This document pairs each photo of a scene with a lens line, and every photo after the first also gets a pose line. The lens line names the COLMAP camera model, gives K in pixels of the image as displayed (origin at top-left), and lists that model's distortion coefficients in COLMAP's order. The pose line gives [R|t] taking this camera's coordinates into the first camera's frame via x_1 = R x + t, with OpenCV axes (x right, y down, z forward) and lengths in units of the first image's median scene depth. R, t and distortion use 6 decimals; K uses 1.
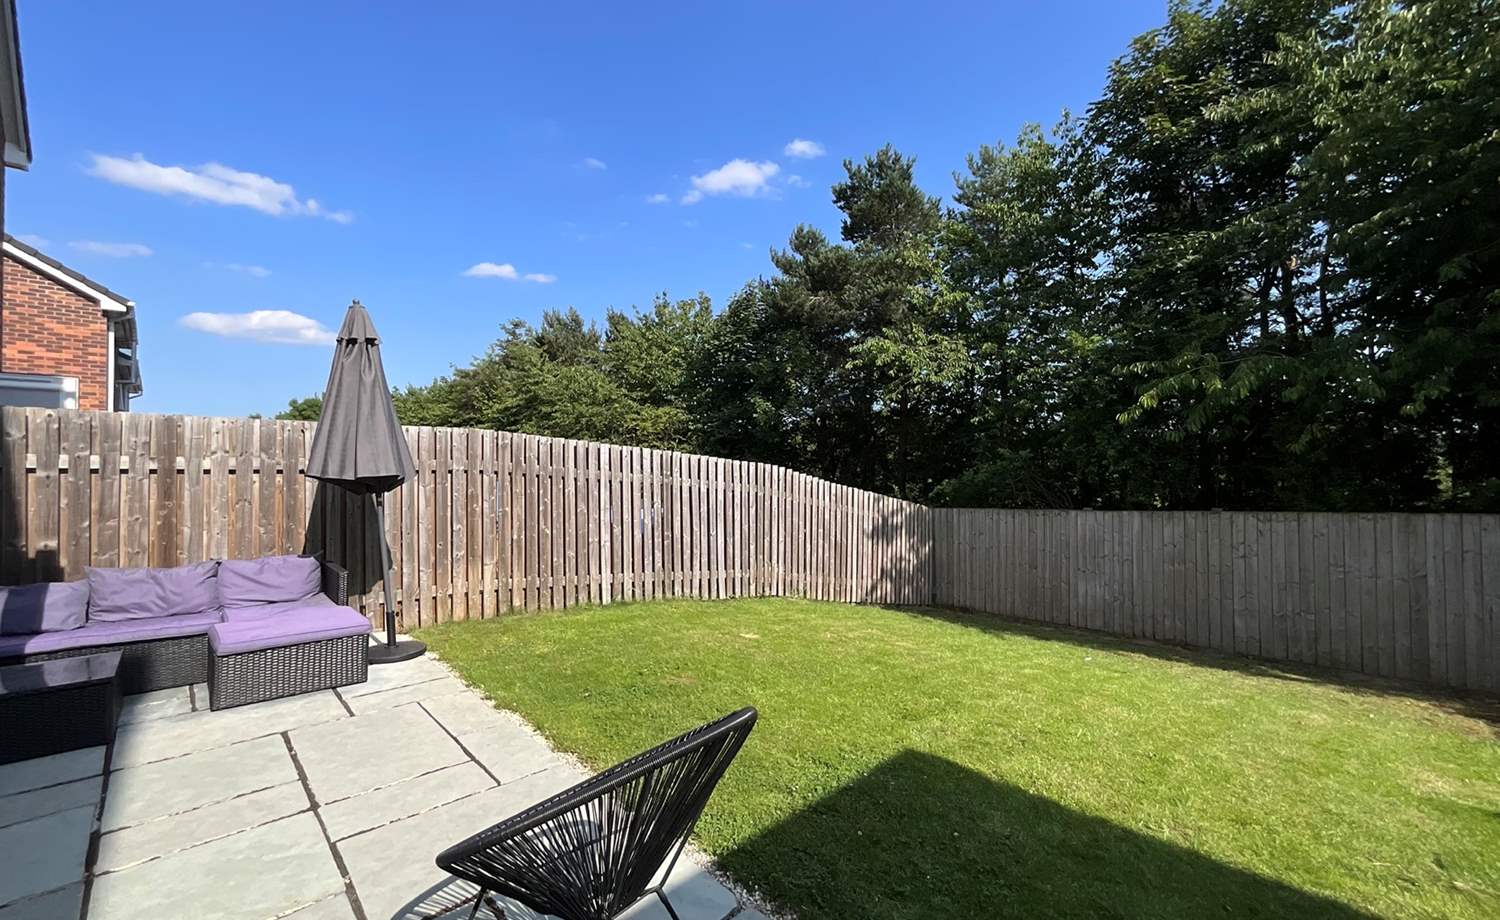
lens RADIAL K [[611.4, 0, 751.2], [0, 611.4, 468.1], [0, 0, 1]] dist [-0.003353, 0.000159]
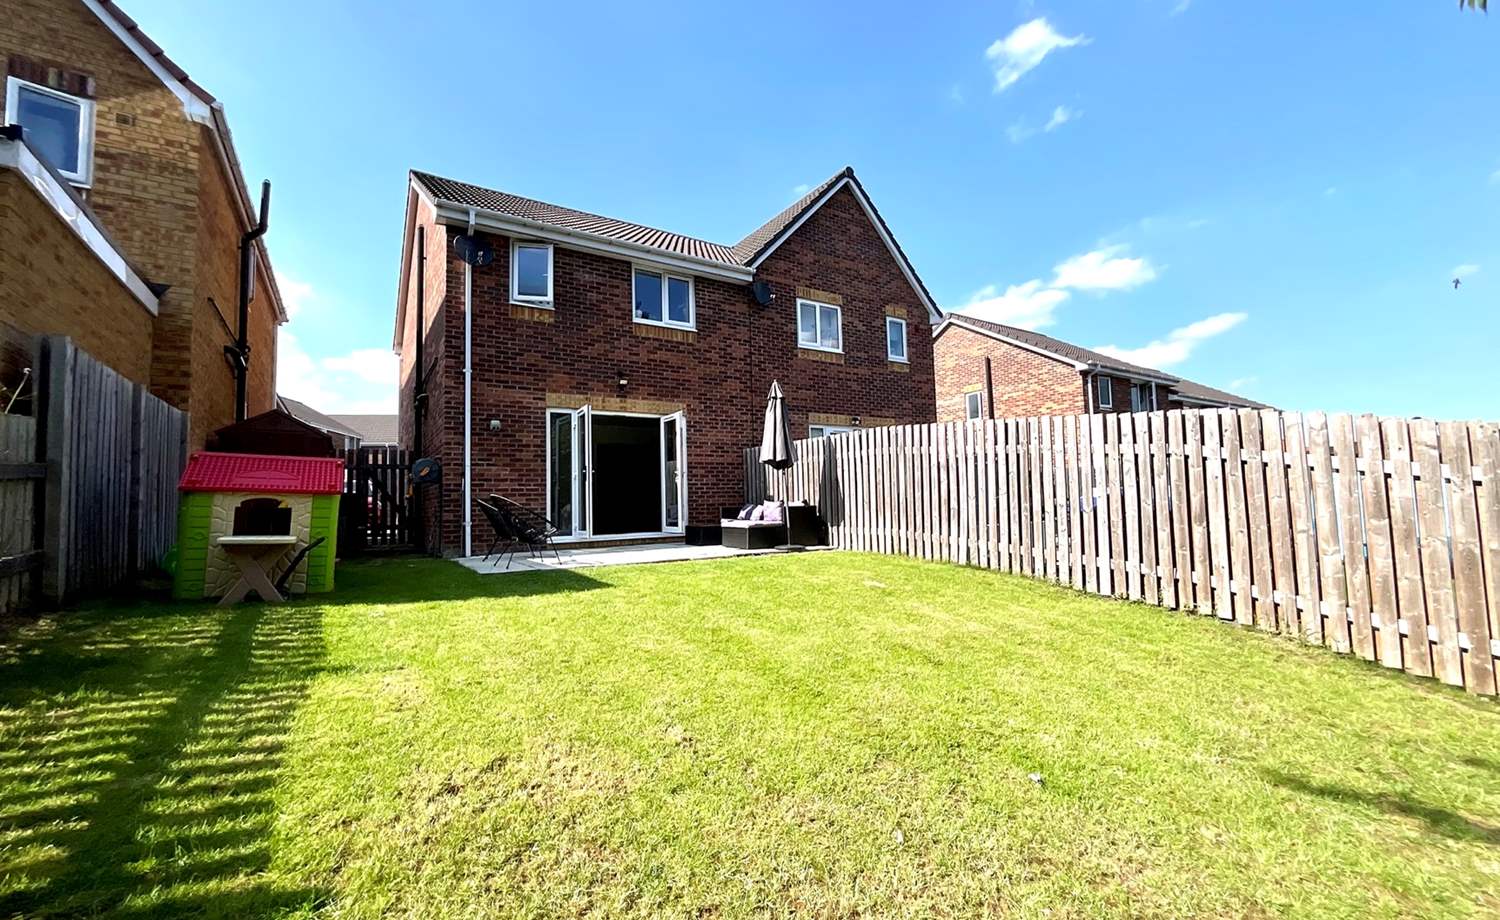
lens RADIAL K [[611.4, 0, 748.3], [0, 611.4, 470.9], [0, 0, 1]] dist [-0.003353, 0.000159]
pose [[-0.218234, -0.059369, -0.974089, 0.698577], [0.025483, 0.997461, -0.066502, 0.084482], [0.975564, -0.039335, -0.216167, 0.630836]]
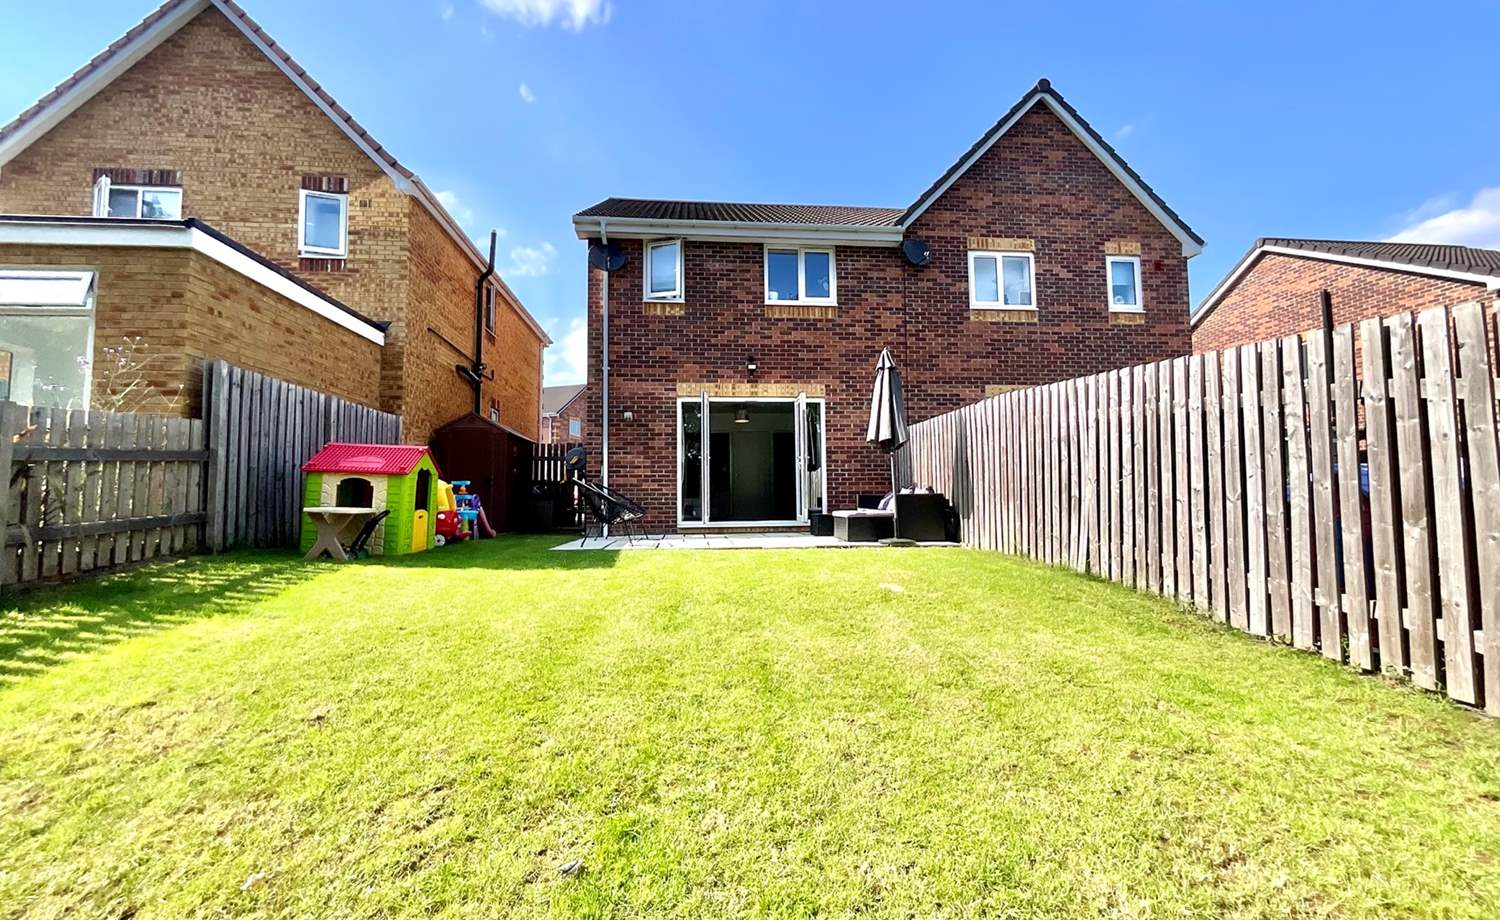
lens RADIAL K [[611.4, 0, 756.9], [0, 611.4, 467.5], [0, 0, 1]] dist [-0.003353, 0.000159]
pose [[-0.648195, -0.050785, -0.759779, 0.491255], [0.004501, 0.997501, -0.070515, 0.100349], [0.761461, -0.049128, -0.646346, 0.877459]]
